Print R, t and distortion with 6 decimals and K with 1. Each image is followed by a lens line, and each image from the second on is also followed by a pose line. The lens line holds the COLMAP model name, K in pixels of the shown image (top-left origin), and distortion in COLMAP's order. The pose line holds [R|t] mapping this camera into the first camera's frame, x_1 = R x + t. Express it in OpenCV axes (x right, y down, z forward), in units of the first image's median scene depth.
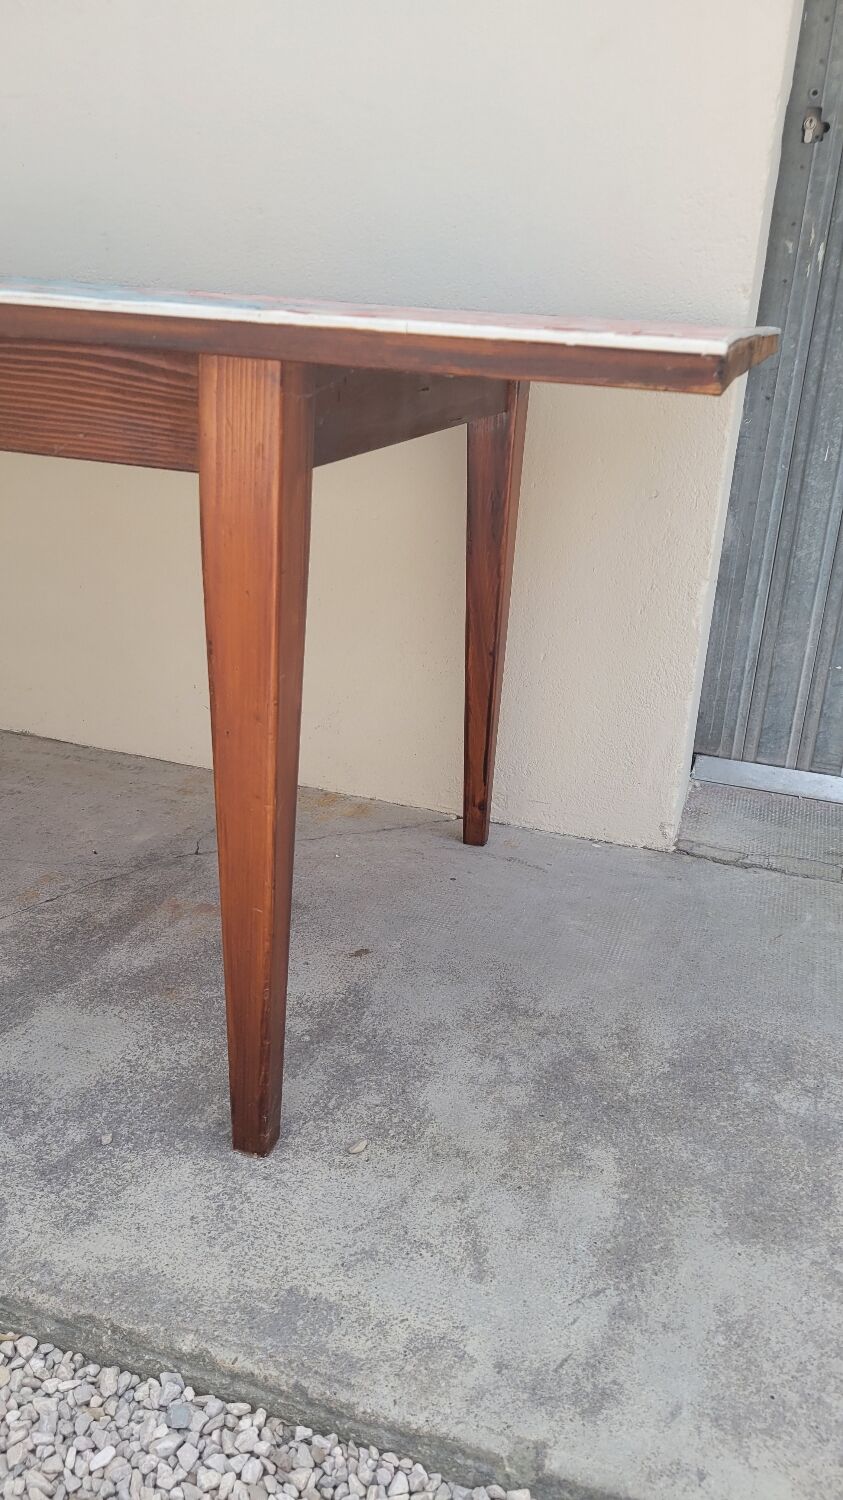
lens RADIAL K [[1121.4, 0, 420.8], [0, 1121.4, 761.7], [0, 0, 1]] dist [0.044374, -0.018858]
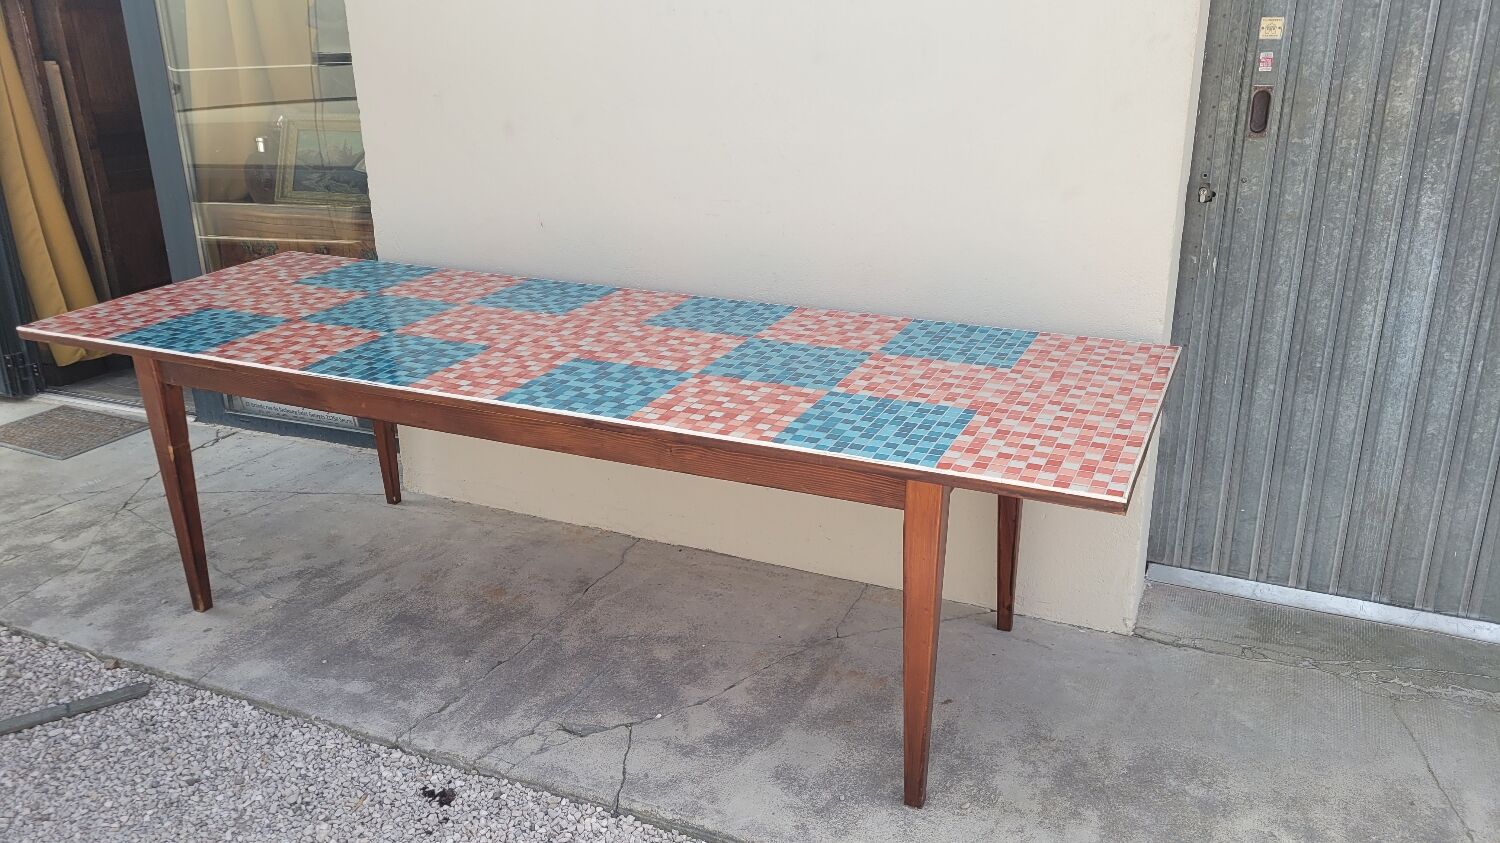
lens RADIAL K [[1121.4, 0, 734.3], [0, 1121.4, 424.8], [0, 0, 1]] dist [0.044374, -0.018858]
pose [[0.989934, -0.023536, -0.139560, -0.145957], [0.019064, 0.999264, -0.033288, -0.245920], [0.140241, 0.030293, 0.989654, -0.944655]]
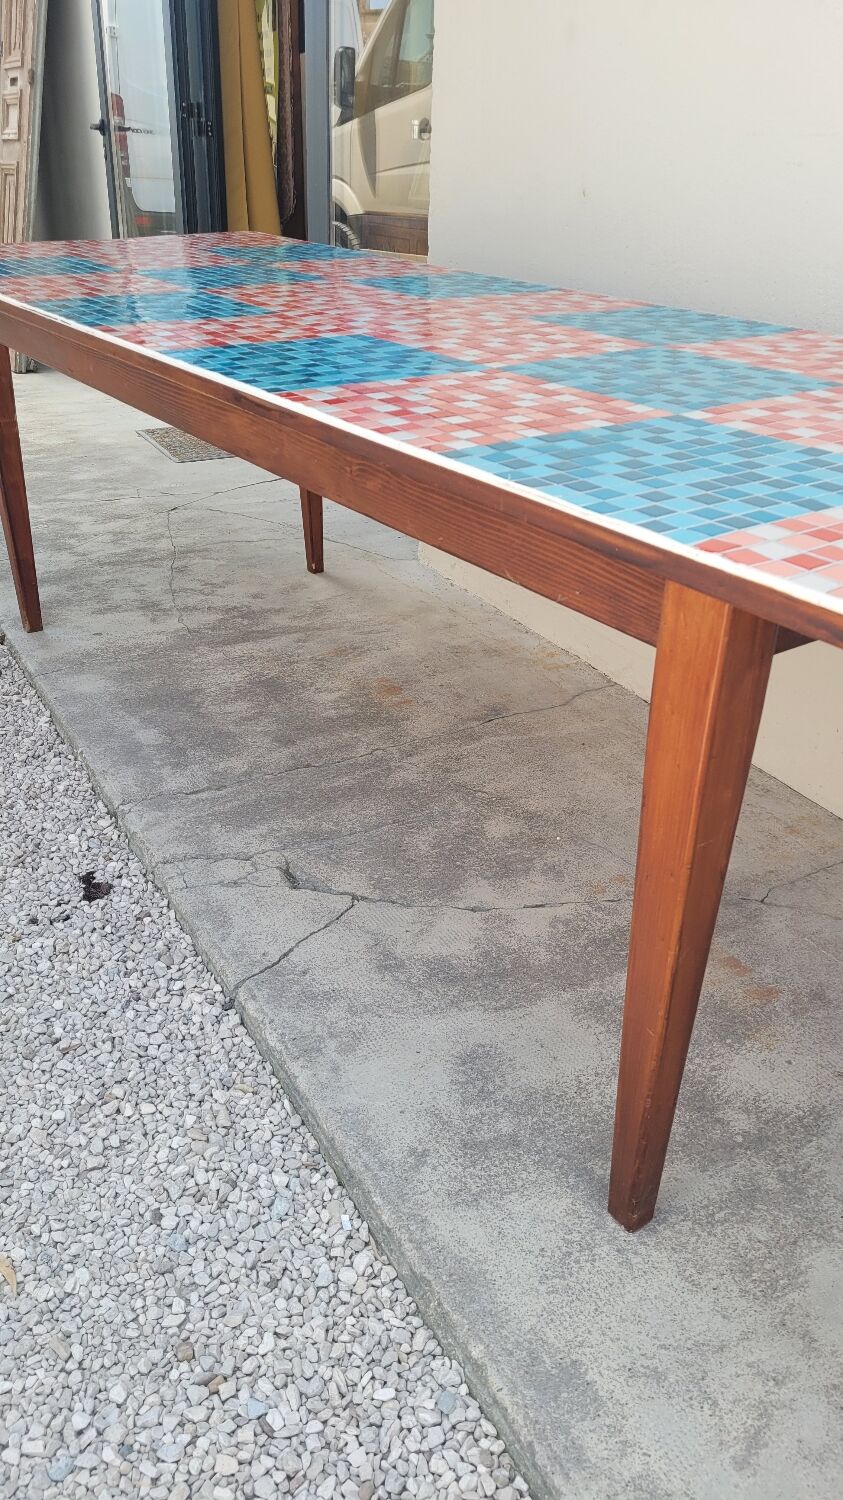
lens RADIAL K [[1121.4, 0, 451.1], [0, 1121.4, 749.2], [0, 0, 1]] dist [0.044374, -0.018858]
pose [[0.749285, 0.281551, -0.599418, 0.218172], [-0.235101, 0.959258, 0.156688, -0.193381], [0.619112, 0.023520, 0.784950, 0.021765]]
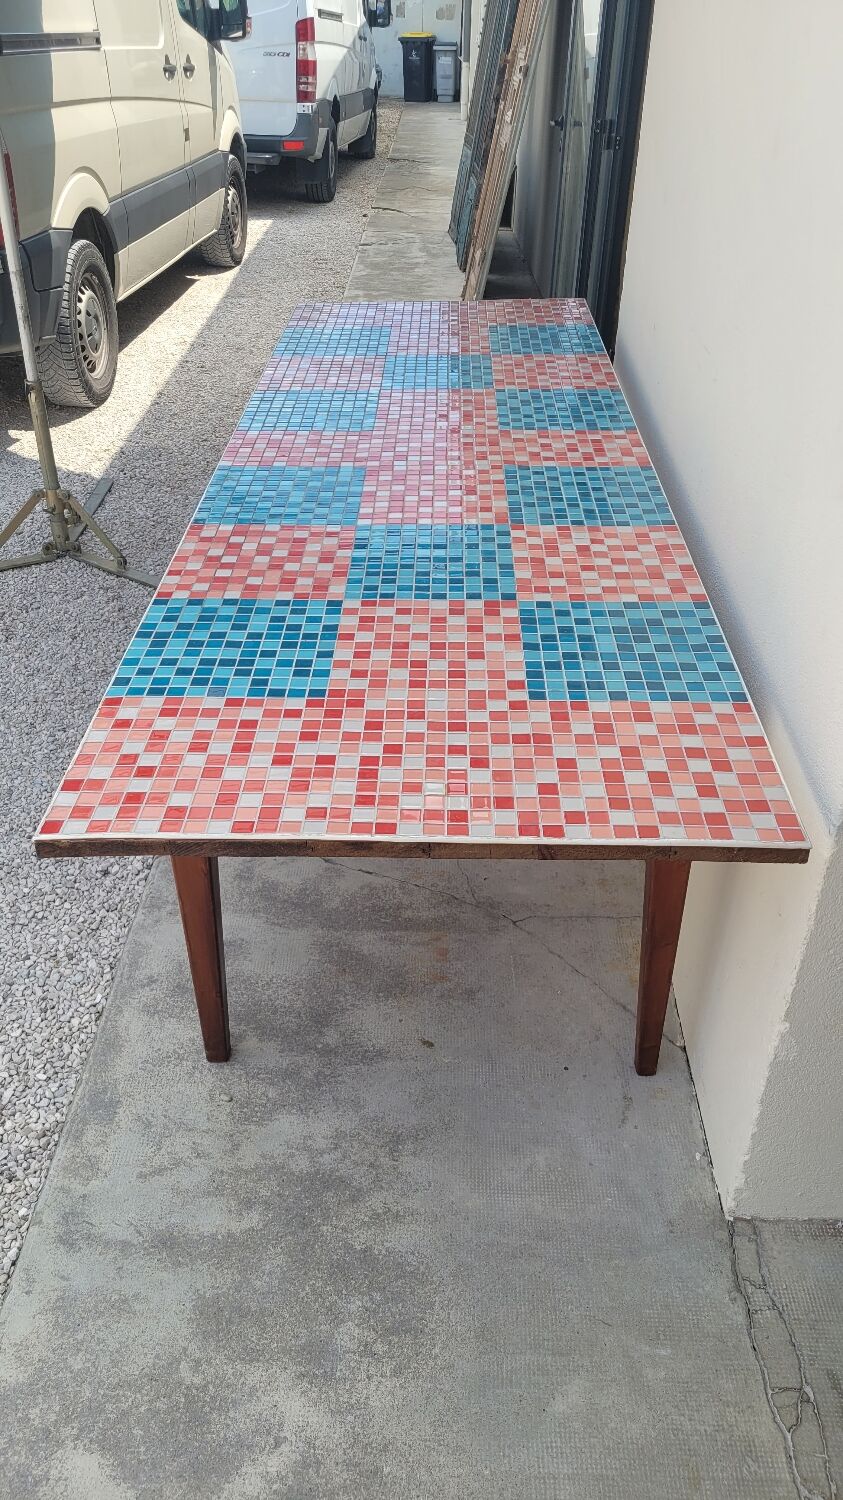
lens RADIAL K [[1121.4, 0, 442.0], [0, 1121.4, 752.0], [0, 0, 1]] dist [0.044374, -0.018858]
pose [[0.308689, 0.487889, -0.816502, 1.050099], [-0.352599, 0.855960, 0.378162, -0.774469], [0.883394, 0.171163, 0.436254, 0.383382]]
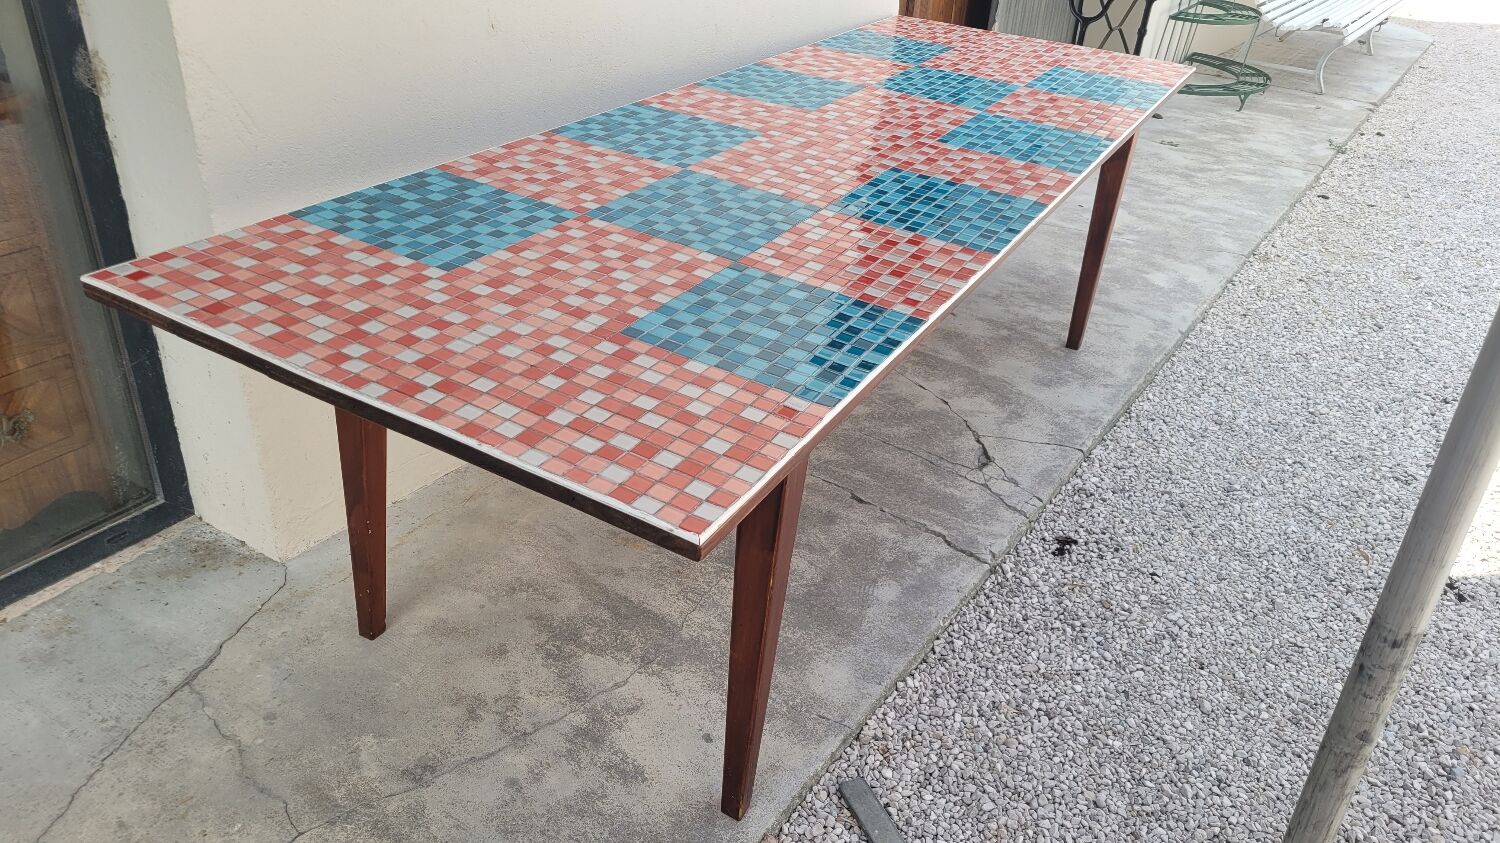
lens RADIAL K [[1121.4, 0, 742.0], [0, 1121.4, 429.8], [0, 0, 1]] dist [0.044374, -0.018858]
pose [[0.286661, -0.515037, 0.807814, -2.545999], [0.303592, 0.848580, 0.433295, -0.903405], [-0.908657, 0.121037, 0.399616, 0.544617]]
